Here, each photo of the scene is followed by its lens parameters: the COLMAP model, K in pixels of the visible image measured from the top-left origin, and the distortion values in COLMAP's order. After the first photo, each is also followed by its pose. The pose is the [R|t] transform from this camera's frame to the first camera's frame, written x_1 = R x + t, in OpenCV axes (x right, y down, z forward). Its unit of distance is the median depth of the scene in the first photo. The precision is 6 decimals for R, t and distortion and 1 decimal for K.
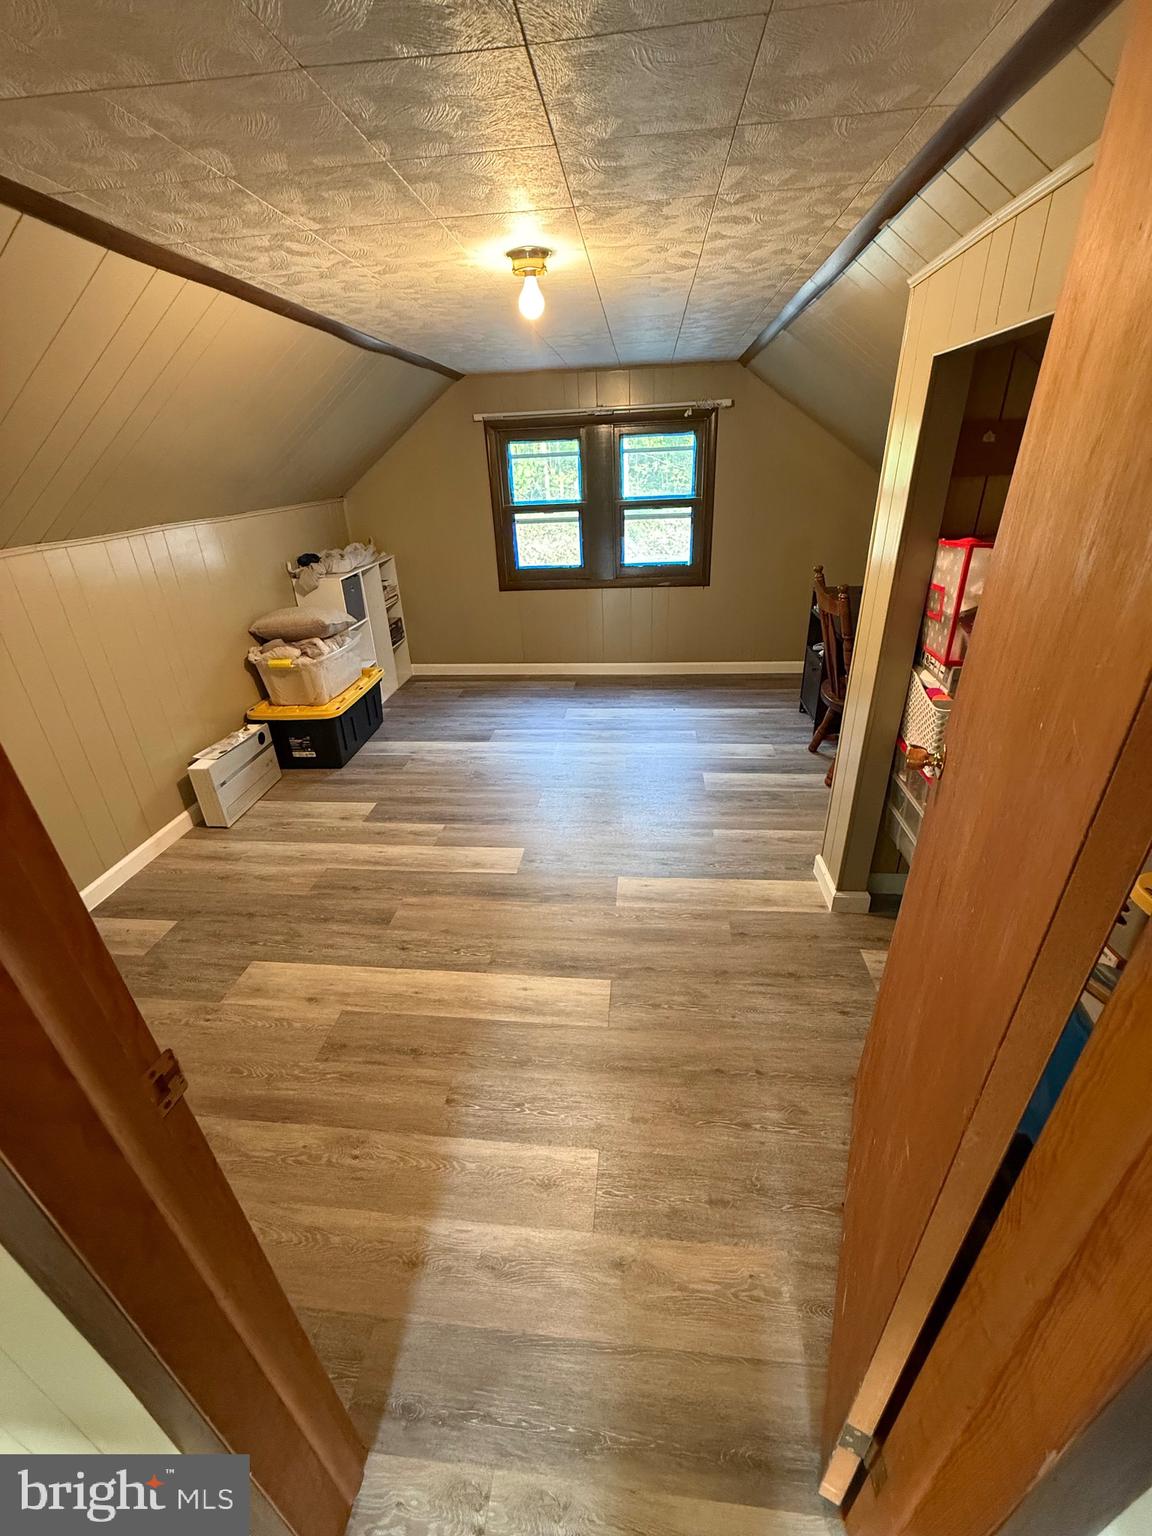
lens RADIAL K [[612.6, 0, 584.9], [0, 612.6, 770.8], [0, 0, 1]] dist [-0.000338, 0.000442]
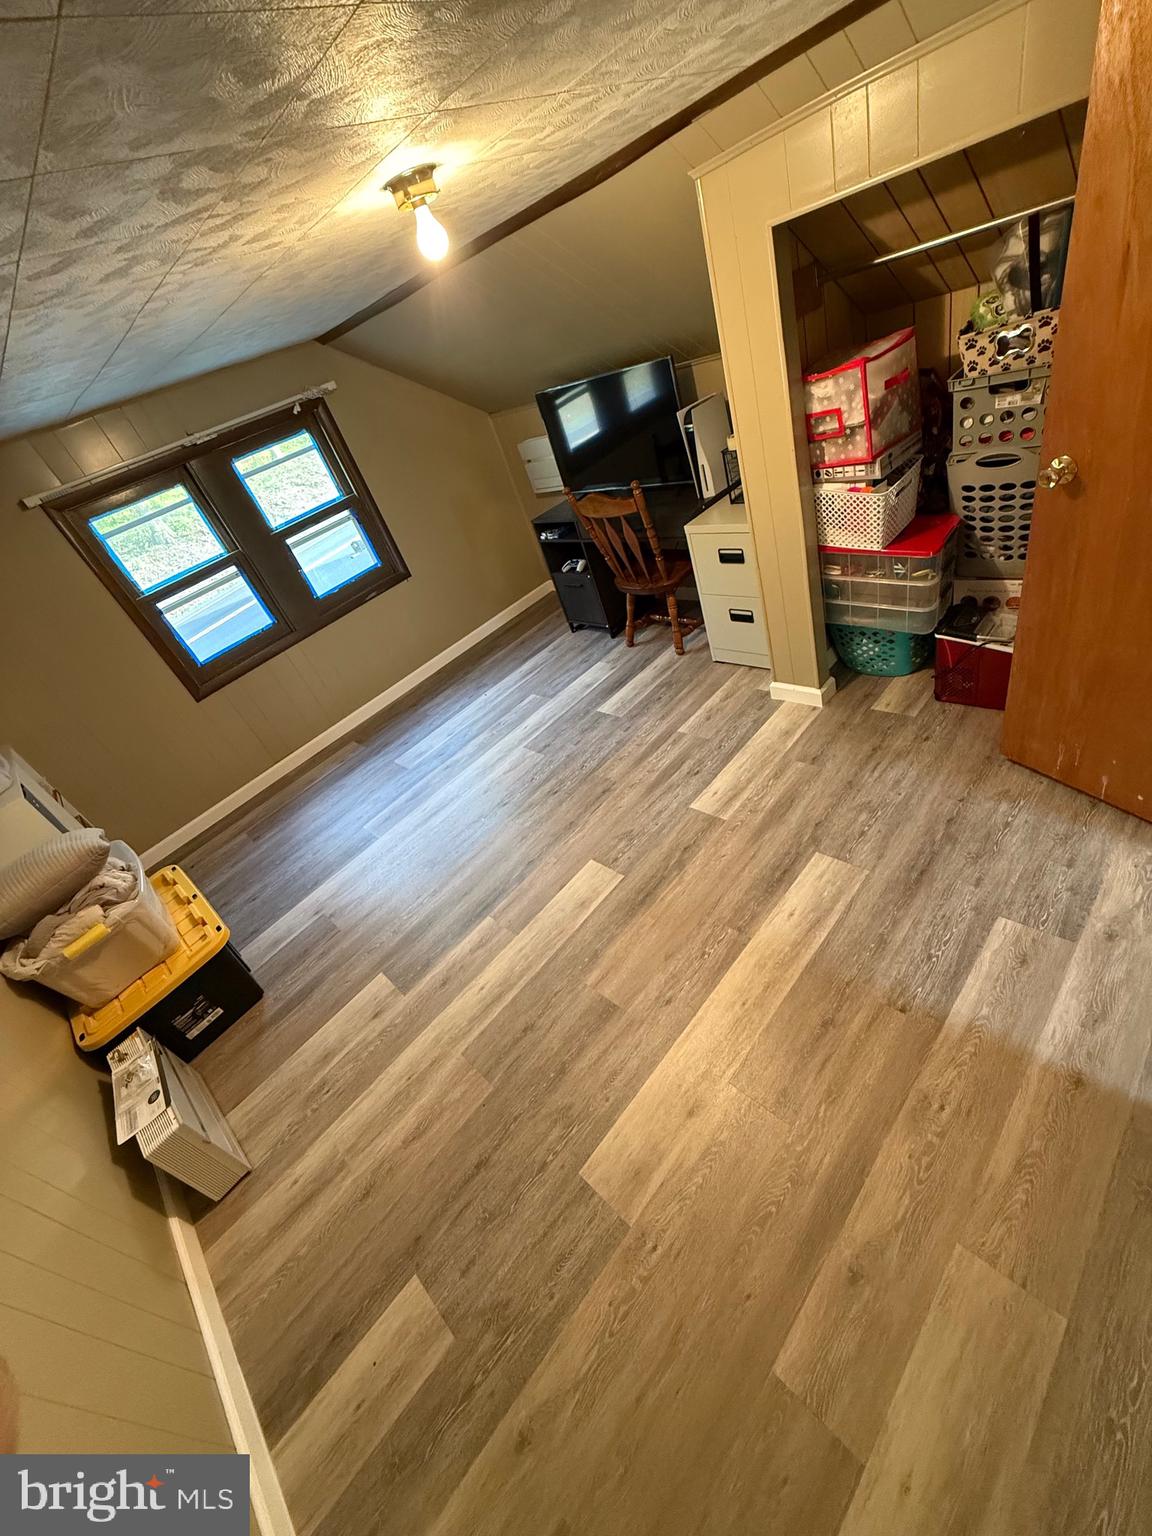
lens RADIAL K [[612.6, 0, 587.6], [0, 612.6, 761.1], [0, 0, 1]] dist [-0.000338, 0.000442]
pose [[0.600339, -0.588386, 0.541658, -0.645261], [0.590033, 0.783062, 0.196661, -0.215343], [-0.539865, 0.201533, 0.817270, 0.294255]]
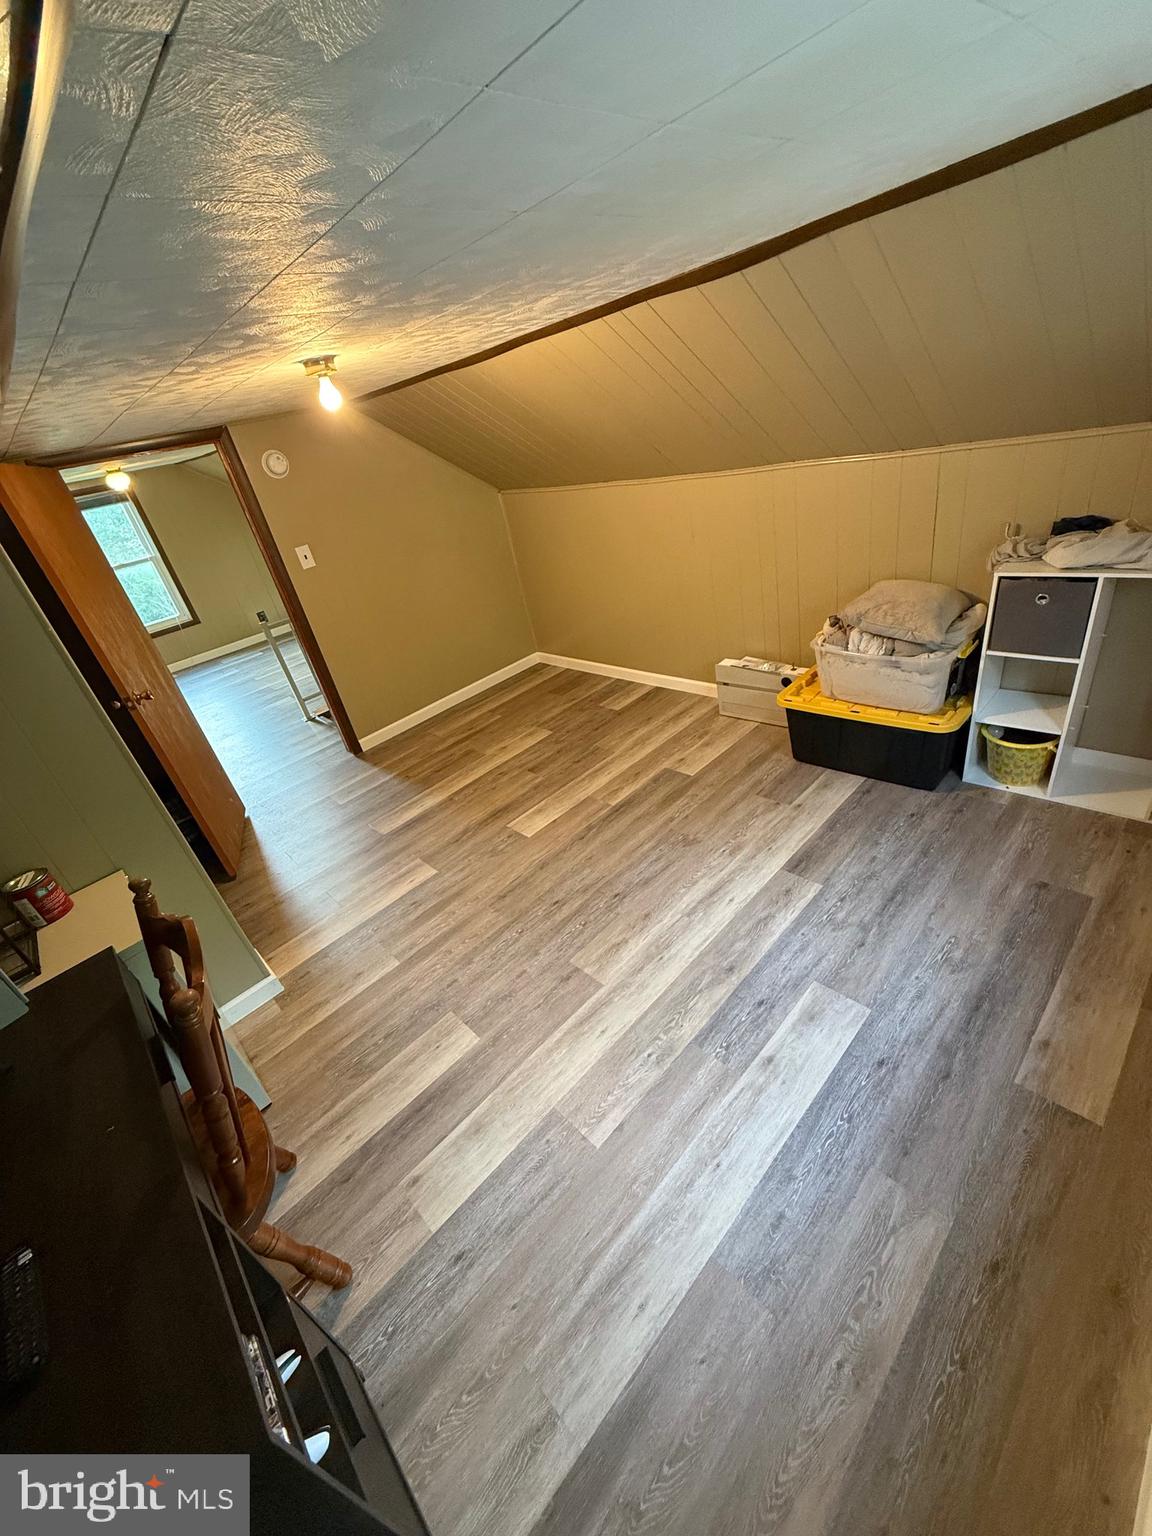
lens RADIAL K [[612.6, 0, 574.9], [0, 612.6, 781.9], [0, 0, 1]] dist [-0.000338, 0.000442]
pose [[-0.636216, 0.526606, -0.563839, 0.531722], [-0.148508, 0.633567, 0.759301, -1.001589], [0.757083, 0.566814, -0.324881, 1.736296]]
